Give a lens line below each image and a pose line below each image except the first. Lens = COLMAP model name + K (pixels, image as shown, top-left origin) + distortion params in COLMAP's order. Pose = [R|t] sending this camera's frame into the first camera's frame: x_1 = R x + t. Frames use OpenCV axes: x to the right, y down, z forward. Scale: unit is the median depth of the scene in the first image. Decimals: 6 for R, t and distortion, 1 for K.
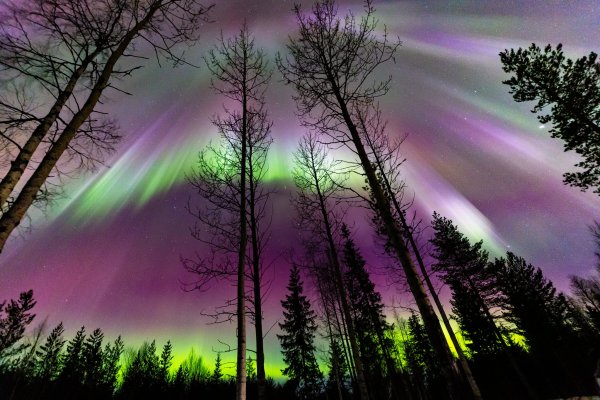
lens RADIAL K [[274.1, 0, 303.8], [0, 274.1, 191.8], [0, 0, 1]] dist [0.016618, 0.000334]
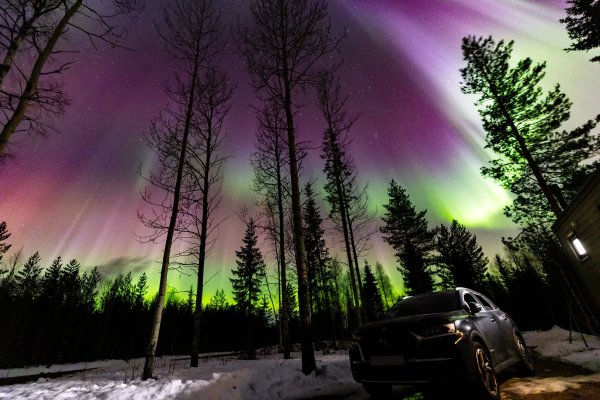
lens RADIAL K [[274.1, 0, 303.8], [0, 274.1, 193.6], [0, 0, 1]] dist [0.016618, 0.000334]
pose [[0.994791, 0.082169, 0.060321, 0.088696], [-0.092450, 0.976559, 0.194383, -0.069399], [-0.042935, -0.198948, 0.979069, -0.067132]]
